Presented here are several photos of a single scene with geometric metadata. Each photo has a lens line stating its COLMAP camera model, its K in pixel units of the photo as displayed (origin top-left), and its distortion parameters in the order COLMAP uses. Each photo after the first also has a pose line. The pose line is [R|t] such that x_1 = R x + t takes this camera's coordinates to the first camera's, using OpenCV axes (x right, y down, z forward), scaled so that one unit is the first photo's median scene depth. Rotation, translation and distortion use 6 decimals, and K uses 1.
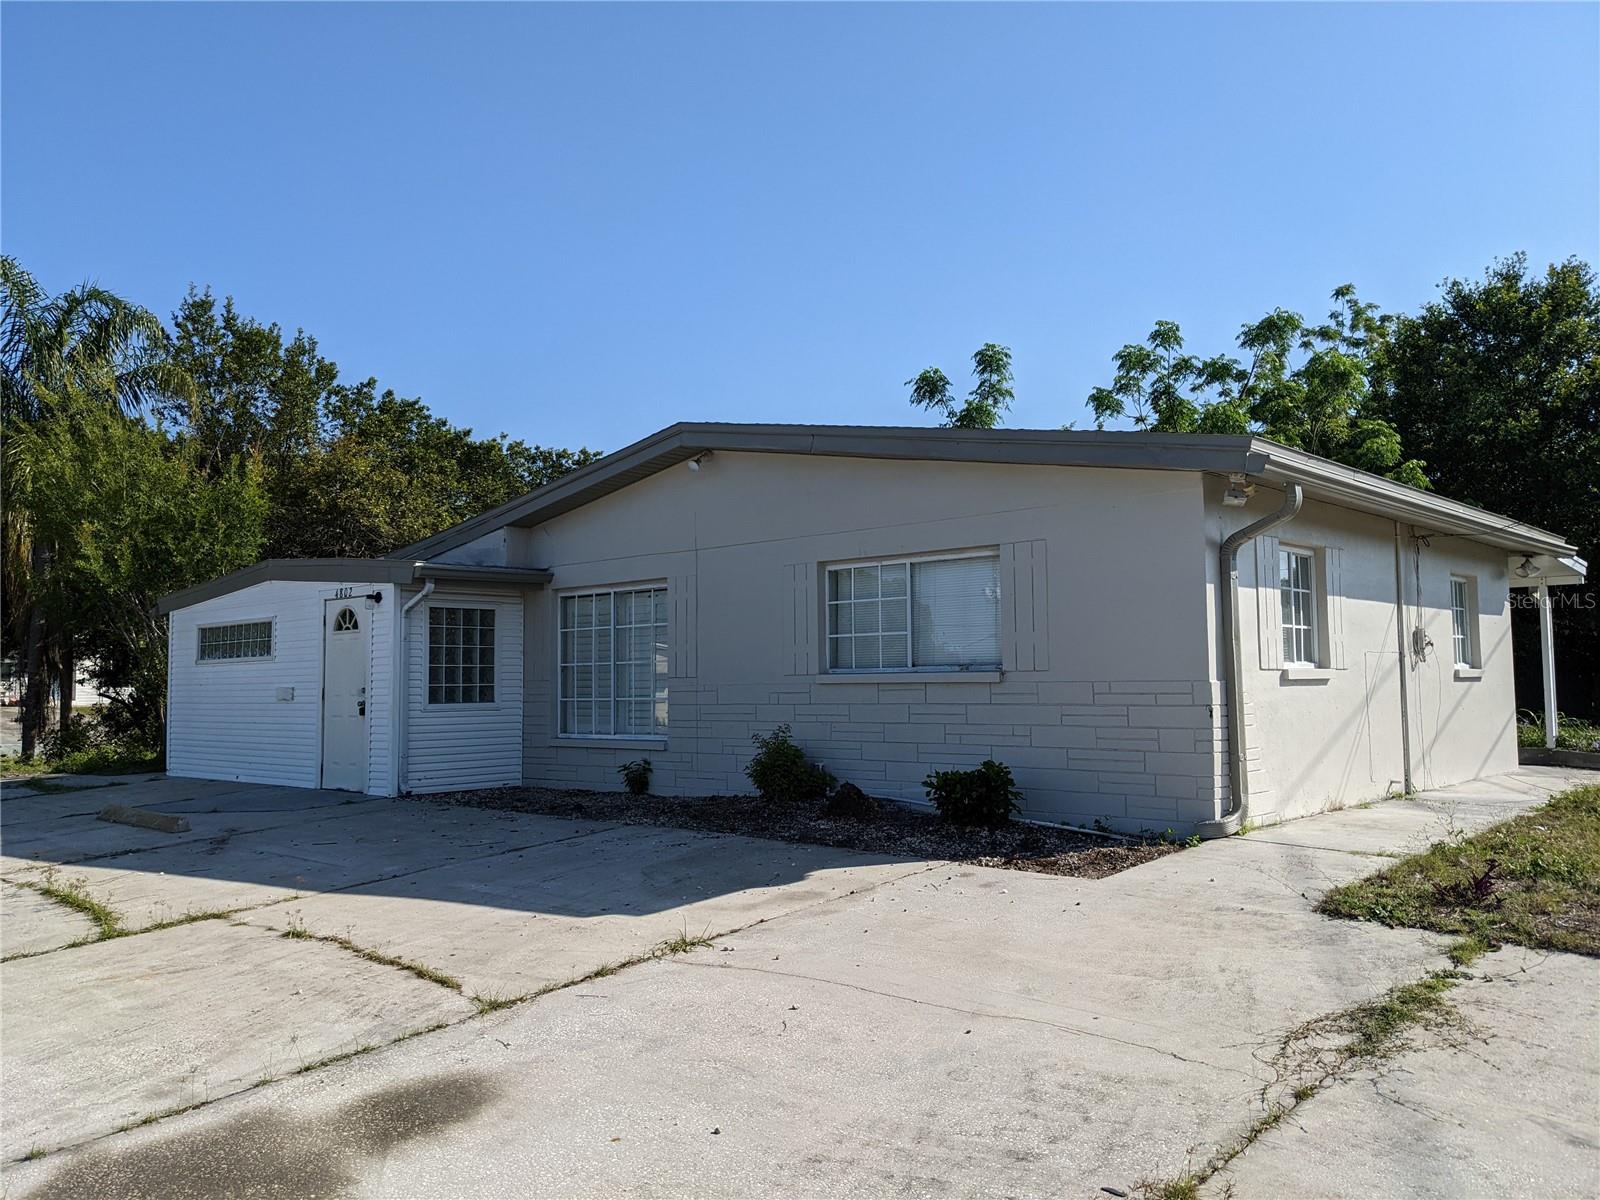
lens RADIAL K [[1257.8, 0, 787.2], [0, 1257.8, 580.0], [0, 0, 1]] dist [0.046632, -0.077546]
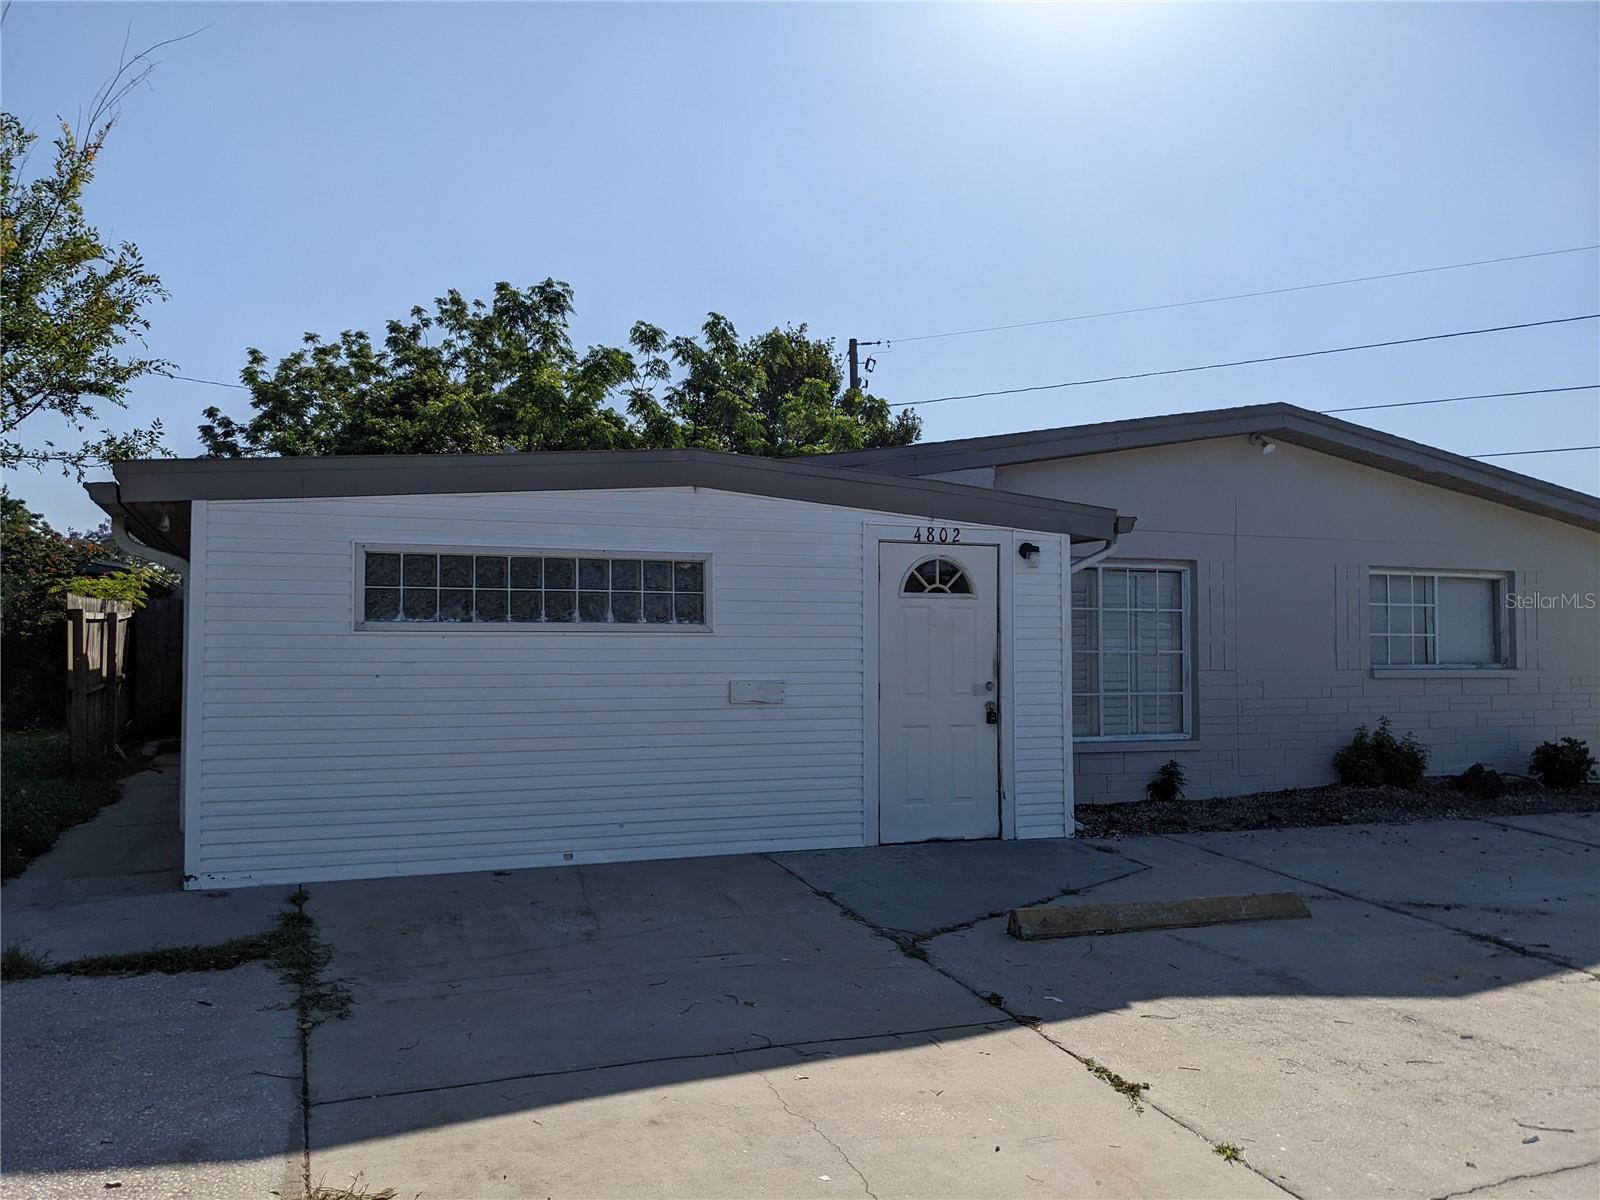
lens RADIAL K [[1257.8, 0, 787.2], [0, 1257.8, 580.0], [0, 0, 1]] dist [0.046632, -0.077546]
pose [[0.445300, 0.066336, 0.892920, -1.283977], [-0.079987, 0.996212, -0.034120, 0.082039], [-0.891801, -0.056229, 0.448920, 1.043802]]
